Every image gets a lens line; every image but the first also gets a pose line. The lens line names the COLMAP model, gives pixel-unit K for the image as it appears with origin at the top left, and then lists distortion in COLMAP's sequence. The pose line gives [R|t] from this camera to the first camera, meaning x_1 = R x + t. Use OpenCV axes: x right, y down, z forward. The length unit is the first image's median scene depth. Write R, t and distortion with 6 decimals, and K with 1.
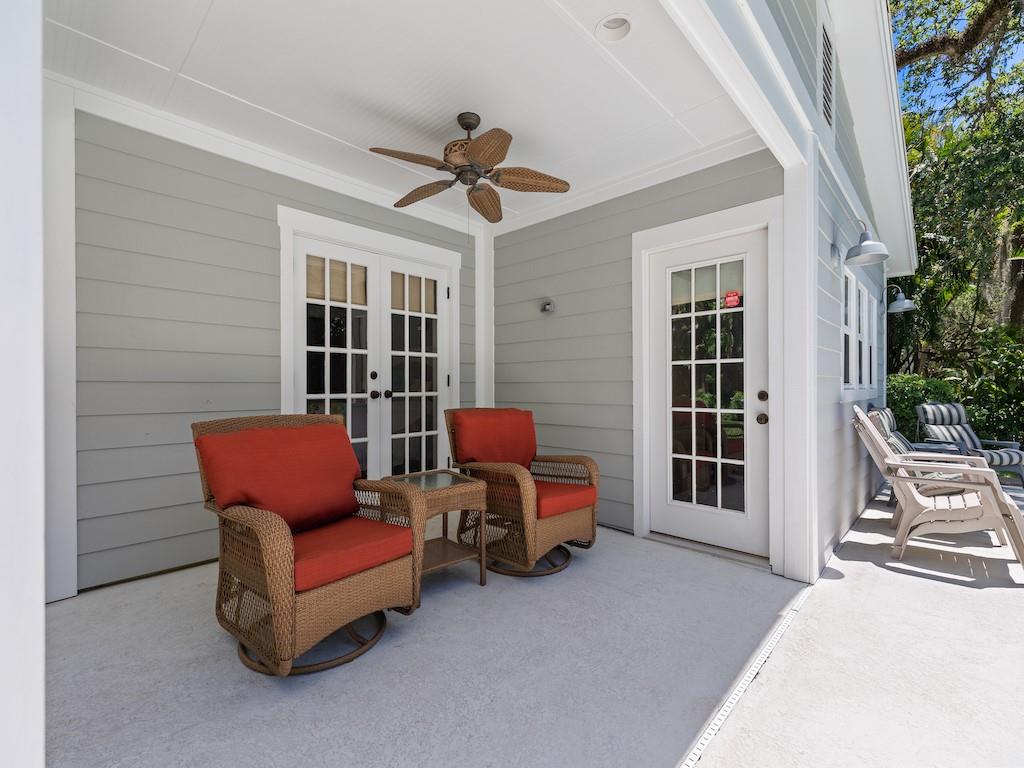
lens RADIAL K [[461.6, 0, 511.5], [0, 461.6, 387.3], [0, 0, 1]] dist [0.000832, 0.000334]
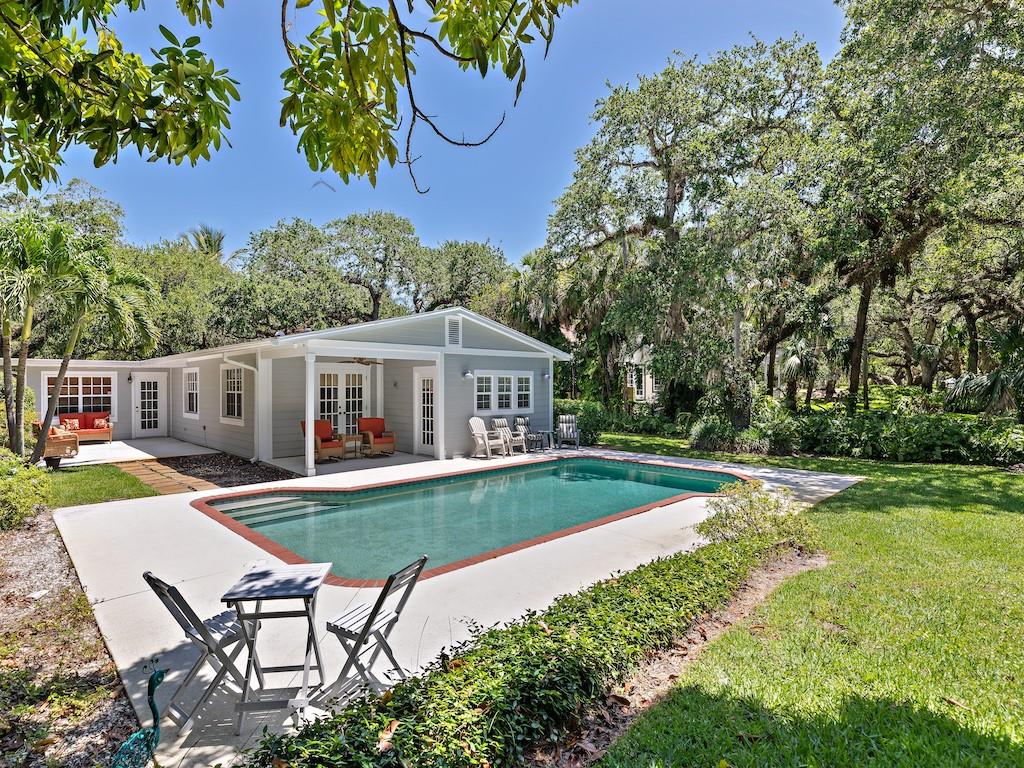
lens RADIAL K [[518.1, 0, 509.3], [0, 518.1, 385.3], [0, 0, 1]] dist [-0.001258, -0.000134]
pose [[0.999409, -0.000189, -0.034363, 0.978815], [0.000043, 0.999991, -0.004256, -0.157893], [0.034363, 0.004252, 0.999400, -2.503014]]
